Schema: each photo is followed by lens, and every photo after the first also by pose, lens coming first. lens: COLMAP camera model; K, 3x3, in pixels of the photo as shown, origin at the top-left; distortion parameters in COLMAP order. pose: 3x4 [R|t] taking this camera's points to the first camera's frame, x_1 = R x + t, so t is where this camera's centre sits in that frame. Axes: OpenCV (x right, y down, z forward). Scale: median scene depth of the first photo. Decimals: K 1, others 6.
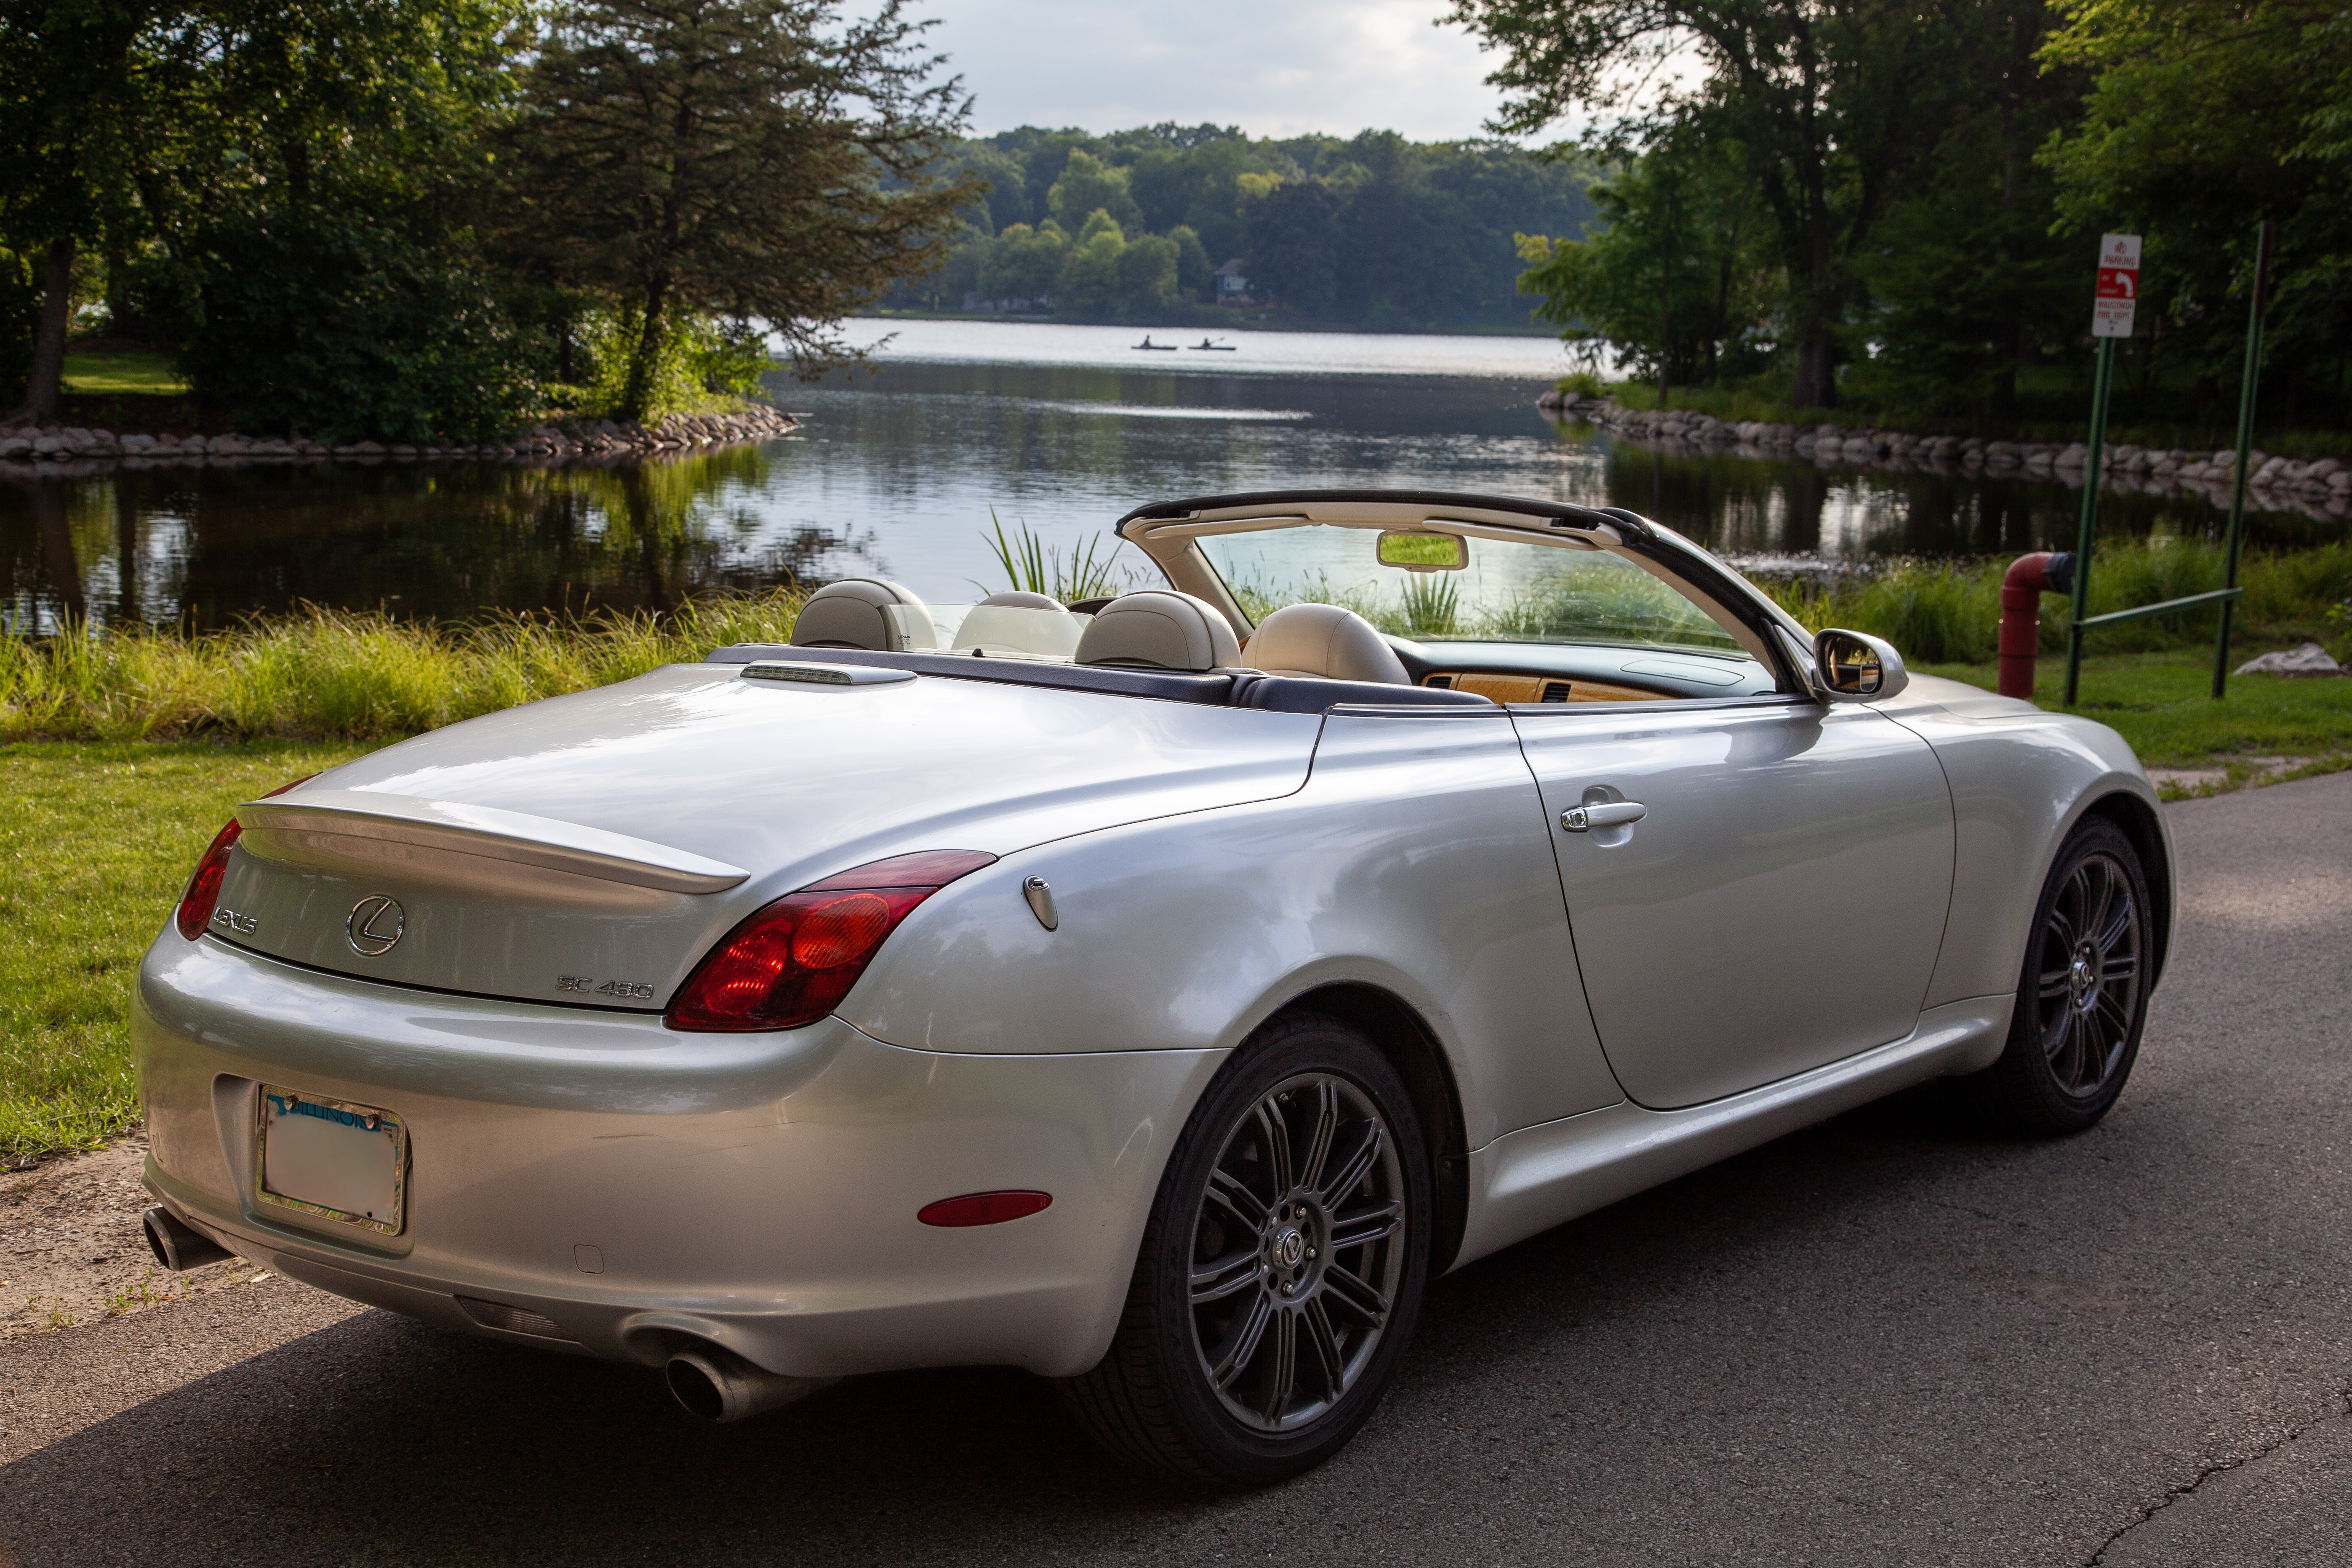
lens RADIAL K [[3263.5, 0, 1176.0], [0, 3263.5, 784.0], [0, 0, 1]] dist [0.075398, 0.436967]
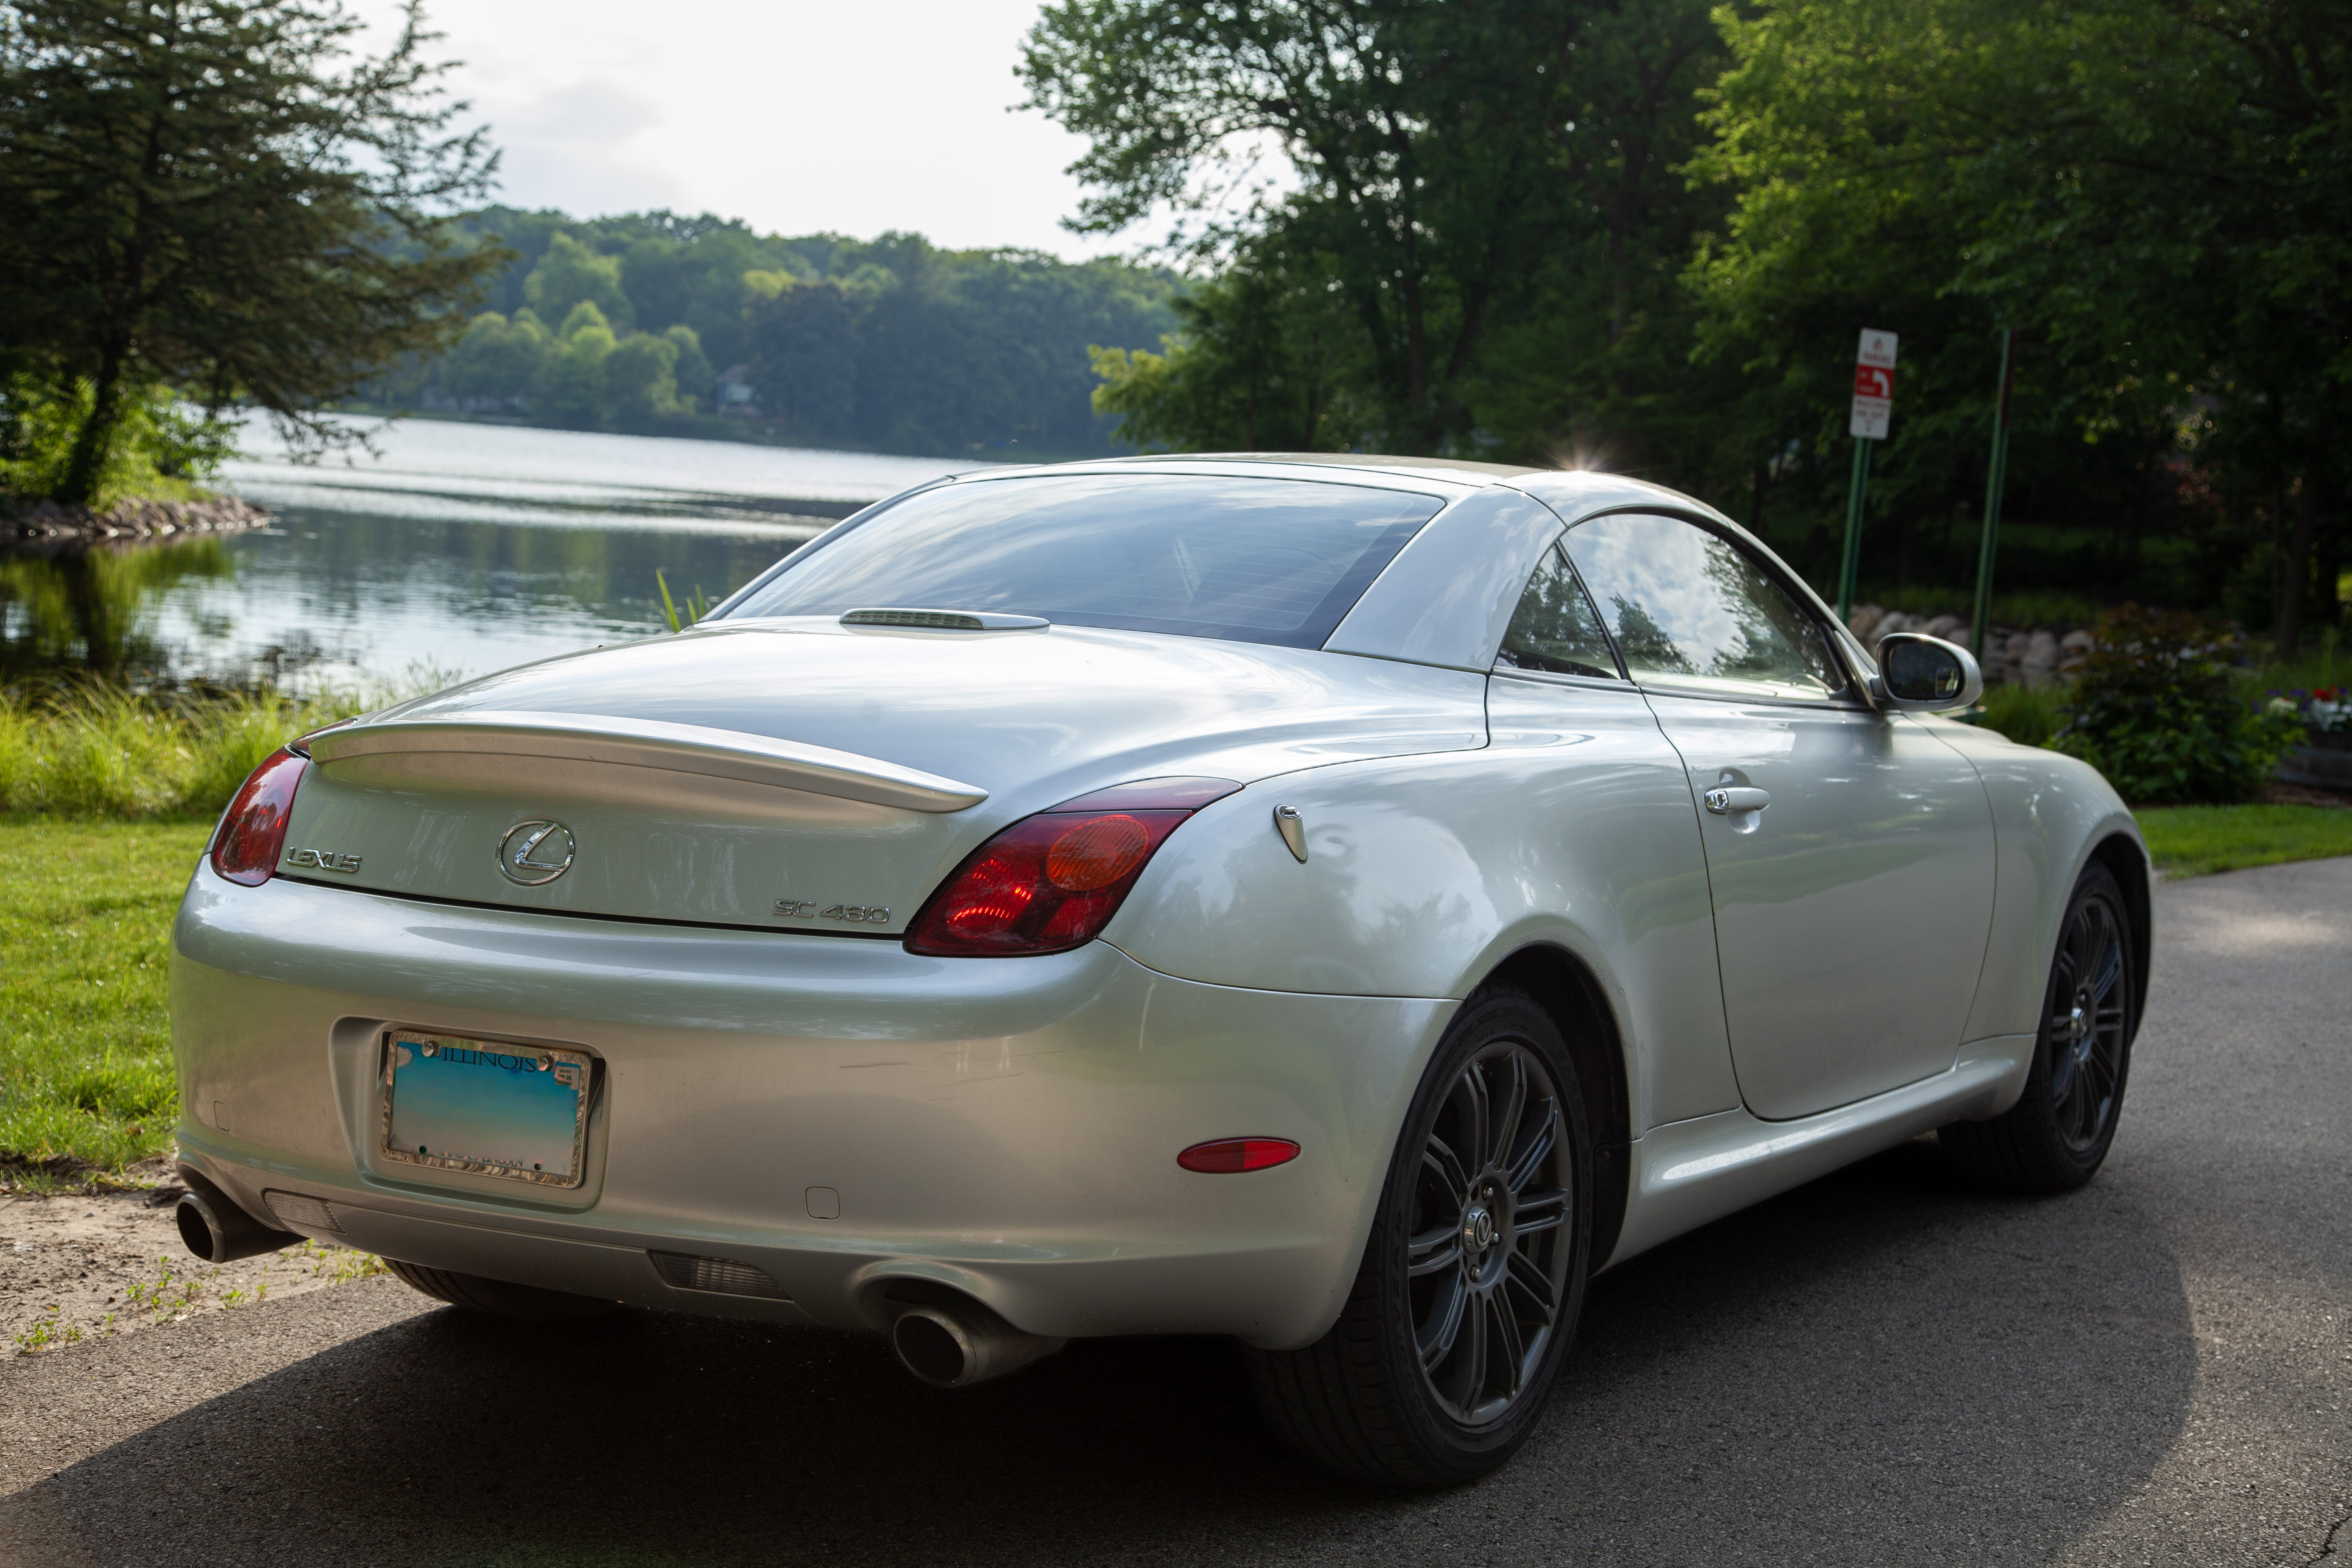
lens RADIAL K [[3678.8, 0, 1179.3], [0, 3678.8, 806.1], [0, 0, 1]] dist [0.173531, 0.125552]
pose [[0.985838, 0.024581, 0.165888, -0.043325], [-0.016136, 0.998513, -0.052065, 0.014672], [-0.166921, 0.048651, 0.984769, -0.006197]]
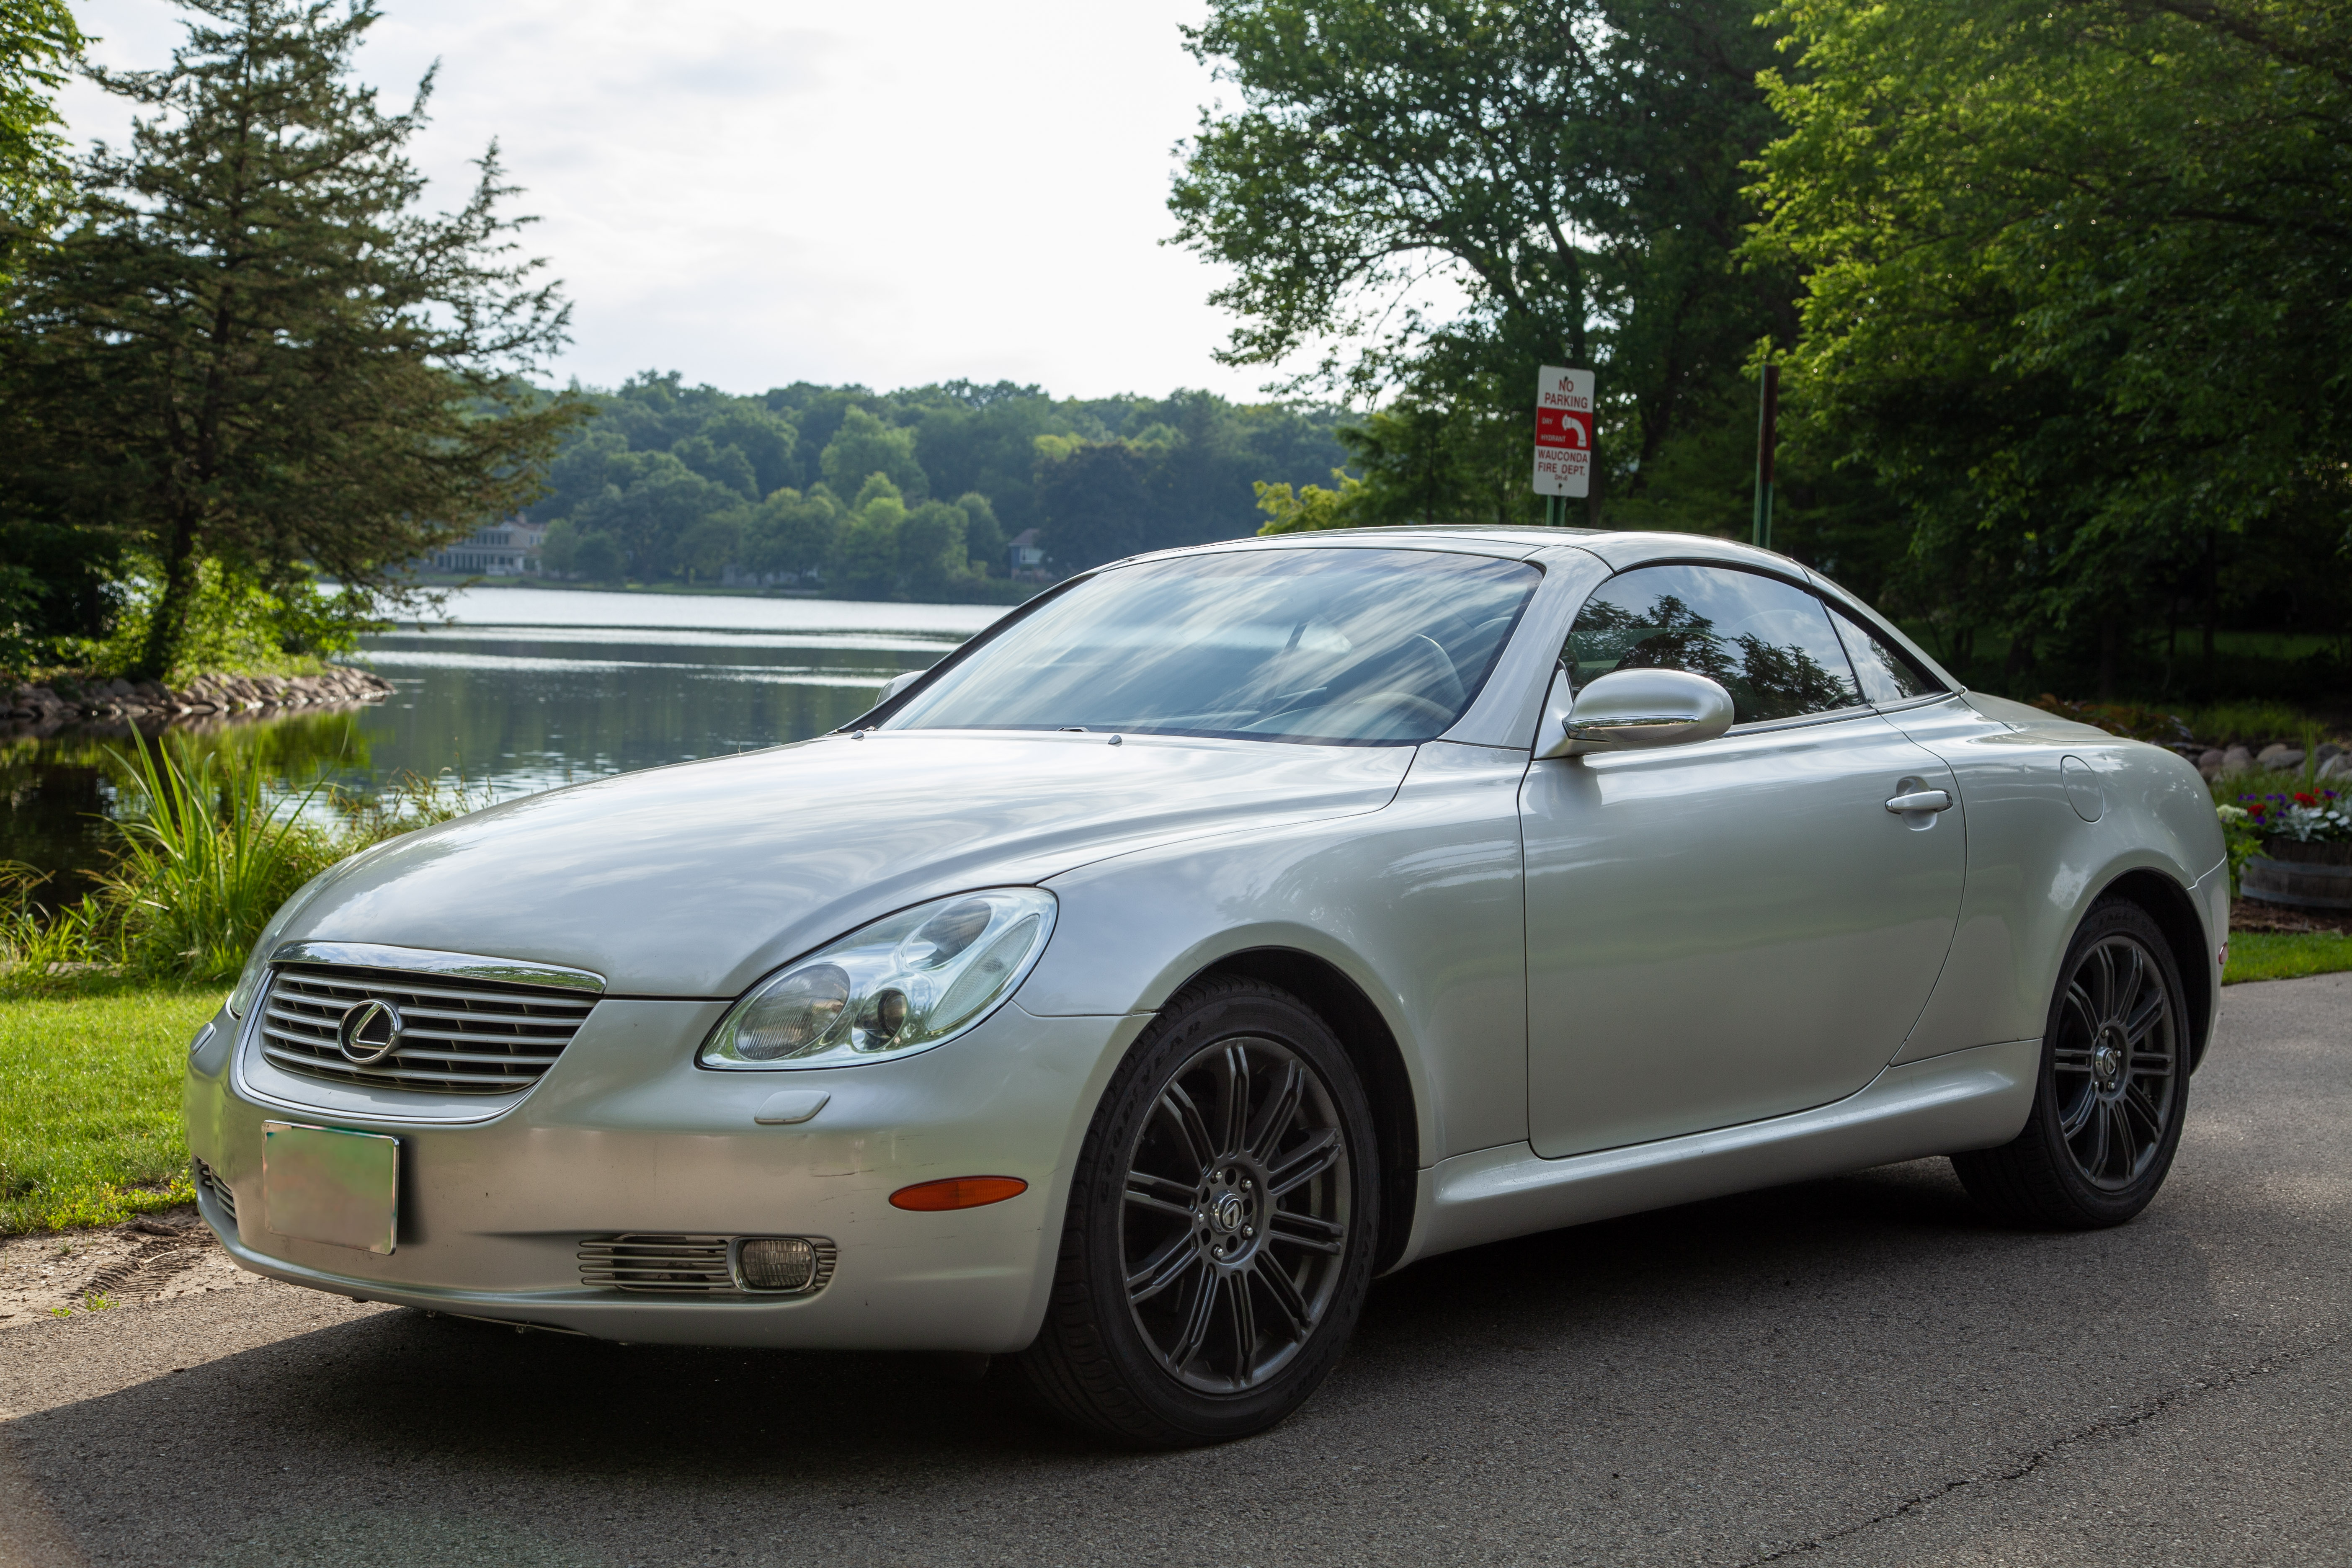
lens RADIAL K [[3475.3, 0, 1329.3], [0, 3475.3, 782.8], [0, 0, 1]] dist [0.033143, 1.368495]
pose [[0.999341, 0.001672, 0.036262, 0.100706], [0.002034, 0.994790, -0.101928, 0.007262], [-0.036244, 0.101935, 0.994131, 0.098946]]
